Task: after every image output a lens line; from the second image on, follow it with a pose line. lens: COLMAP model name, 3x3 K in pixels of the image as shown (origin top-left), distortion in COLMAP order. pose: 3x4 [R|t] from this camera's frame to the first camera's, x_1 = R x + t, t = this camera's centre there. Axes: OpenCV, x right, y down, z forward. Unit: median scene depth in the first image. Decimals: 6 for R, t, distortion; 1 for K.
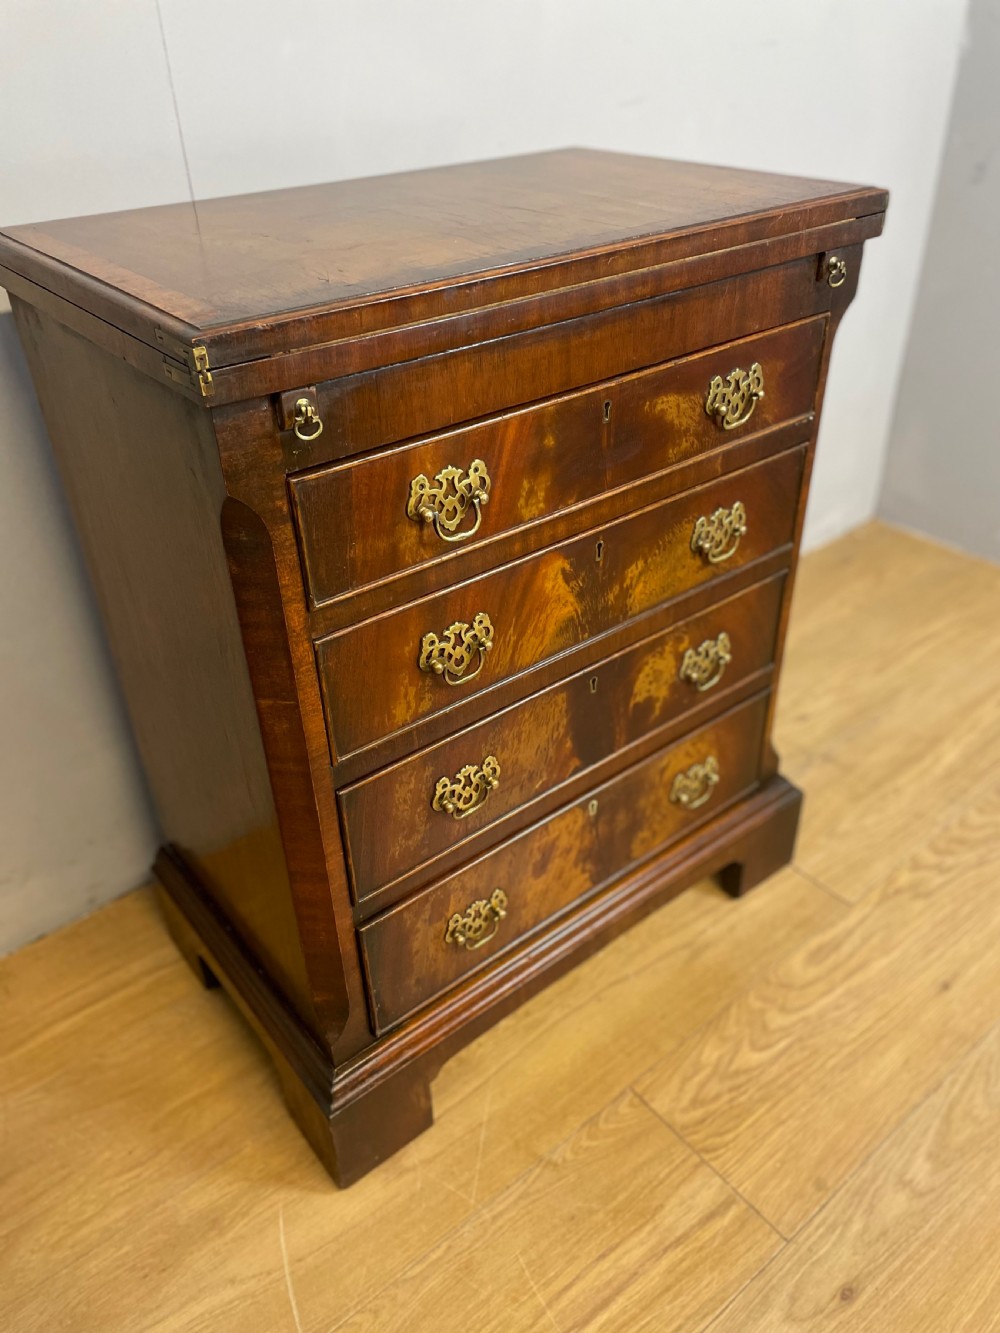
lens RADIAL K [[1008.1, 0, 502.8], [0, 1008.1, 664.3], [0, 0, 1]] dist [0.097255, -0.131943]
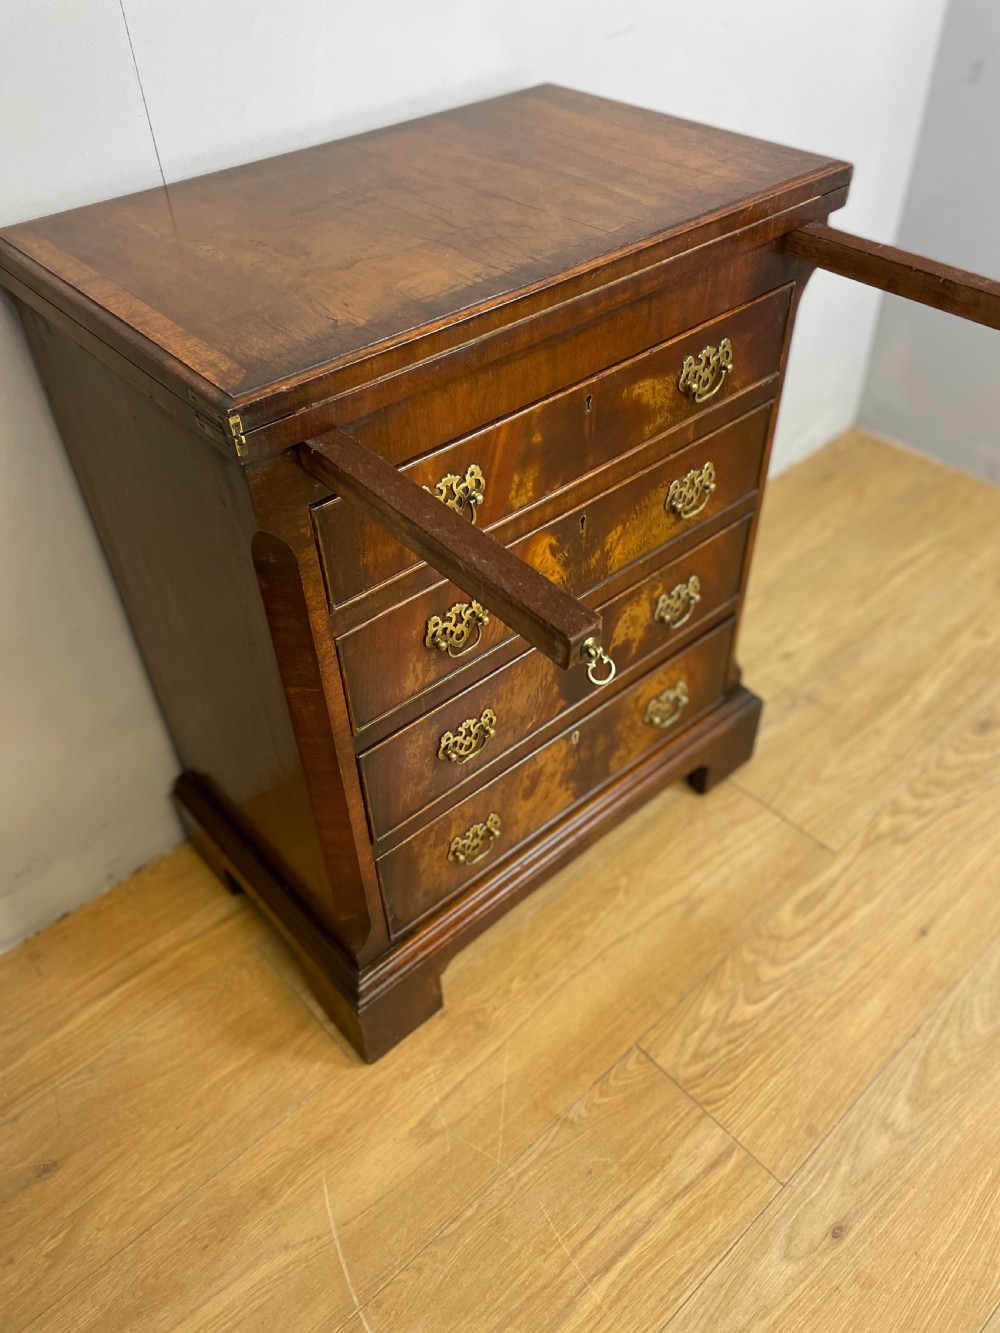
lens RADIAL K [[1008.1, 0, 502.8], [0, 1008.1, 664.3], [0, 0, 1]] dist [0.097255, -0.131943]
pose [[0.998950, -0.031465, 0.033298, -0.032017], [0.025844, 0.987183, 0.157489, -0.137304], [-0.037827, -0.156463, 0.986959, -0.099542]]
